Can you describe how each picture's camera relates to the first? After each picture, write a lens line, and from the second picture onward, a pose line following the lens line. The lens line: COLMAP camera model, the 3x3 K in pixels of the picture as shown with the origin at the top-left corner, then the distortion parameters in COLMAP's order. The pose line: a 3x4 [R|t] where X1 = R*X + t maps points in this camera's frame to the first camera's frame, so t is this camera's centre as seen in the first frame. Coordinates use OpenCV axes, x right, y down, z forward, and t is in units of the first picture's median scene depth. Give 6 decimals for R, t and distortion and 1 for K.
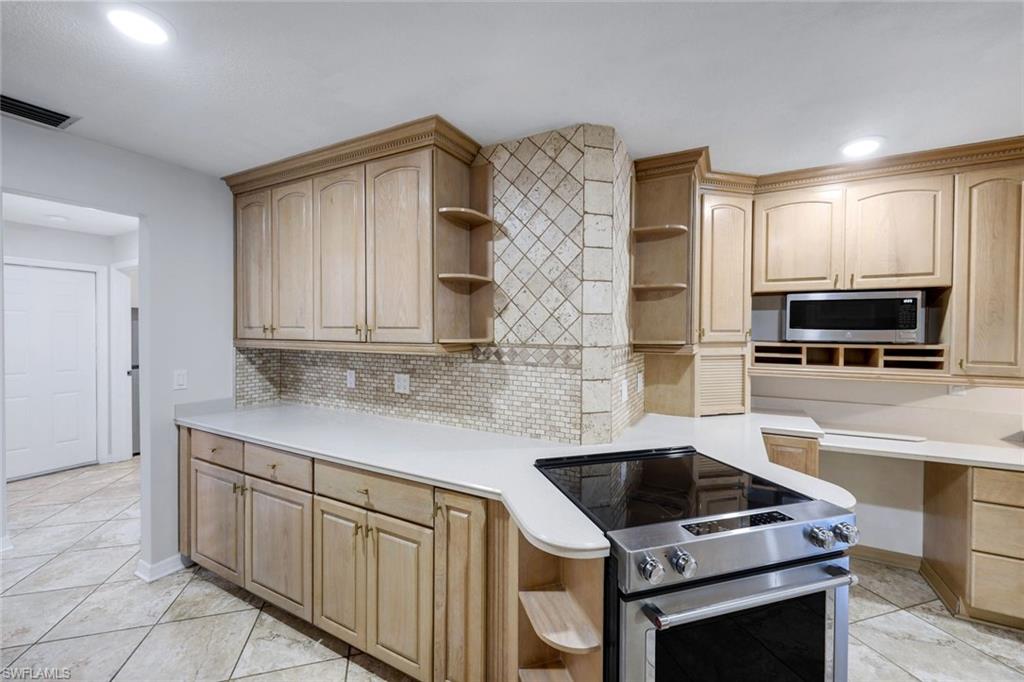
lens RADIAL K [[411.7, 0, 509.7], [0, 411.7, 334.0], [0, 0, 1]] dist [-0.001424, 0.000460]
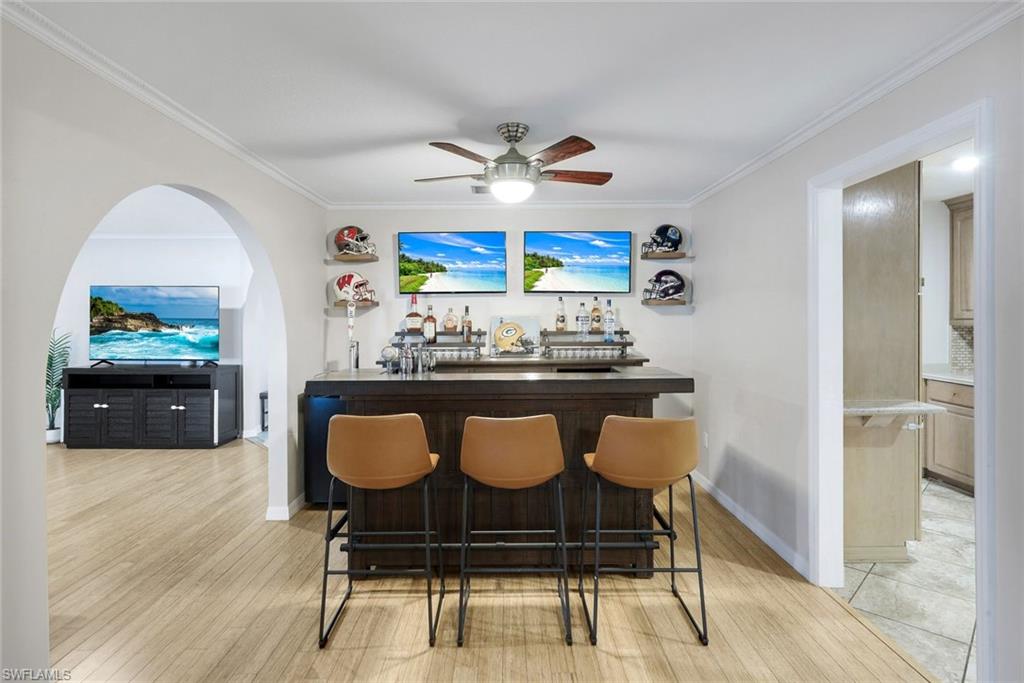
lens RADIAL K [[532.9, 0, 514.8], [0, 532.9, 318.7], [0, 0, 1]] dist [-0.004266, -0.000877]
pose [[0.484838, -0.006252, -0.874581, 0.176722], [-0.002757, 0.999959, -0.008677, 0.035040], [0.874599, 0.006618, 0.484801, -1.279630]]
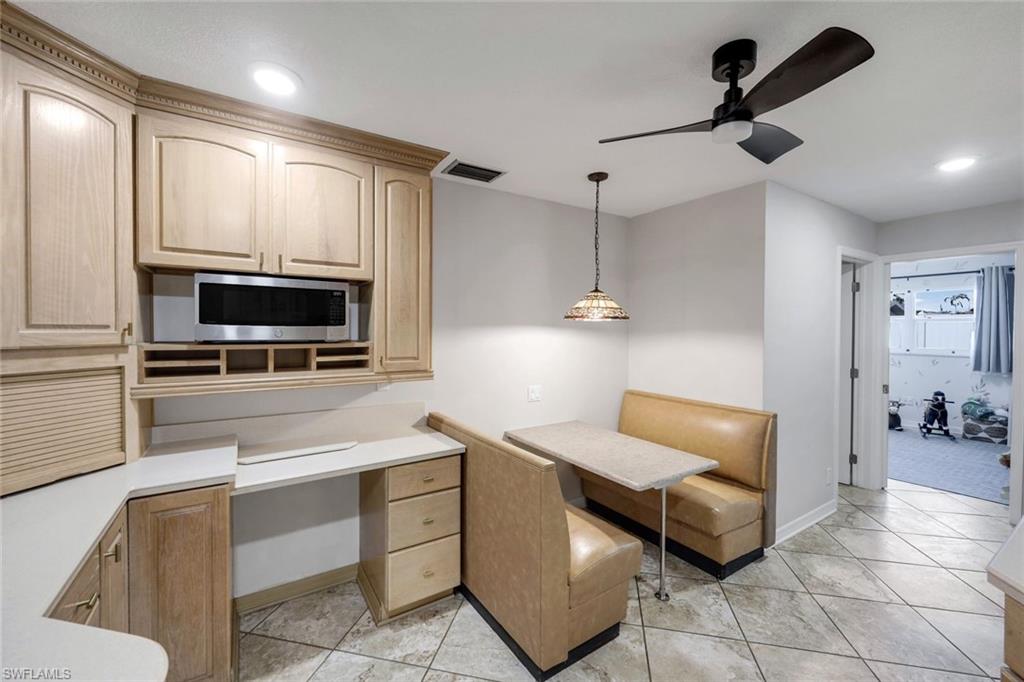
lens RADIAL K [[411.7, 0, 509.7], [0, 411.7, 334.0], [0, 0, 1]] dist [-0.001424, 0.000460]
pose [[0.481324, -0.009827, 0.876488, 0.369880], [0.008001, 0.999945, 0.006817, 0.003972], [-0.876506, 0.003732, 0.481376, 0.249072]]
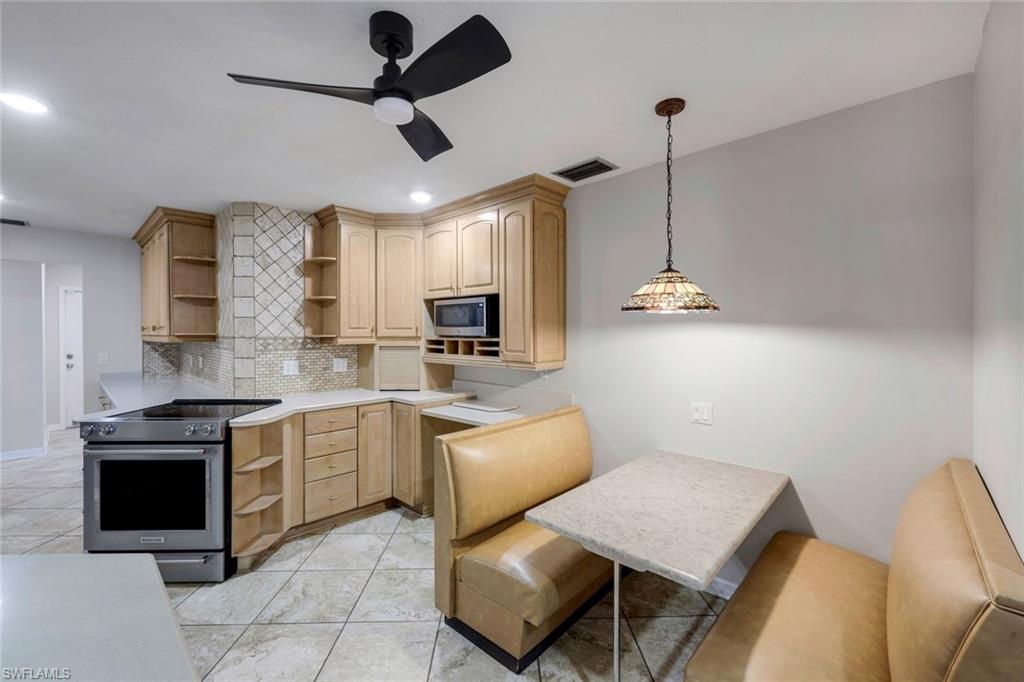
lens RADIAL K [[422.0, 0, 508.7], [0, 422.0, 336.3], [0, 0, 1]] dist [-0.000359, -0.000087]
pose [[0.966919, -0.000481, -0.255083, 1.406457], [-0.000713, 0.999989, -0.004588, 0.027760], [0.255083, 0.004618, 0.966908, -0.294065]]
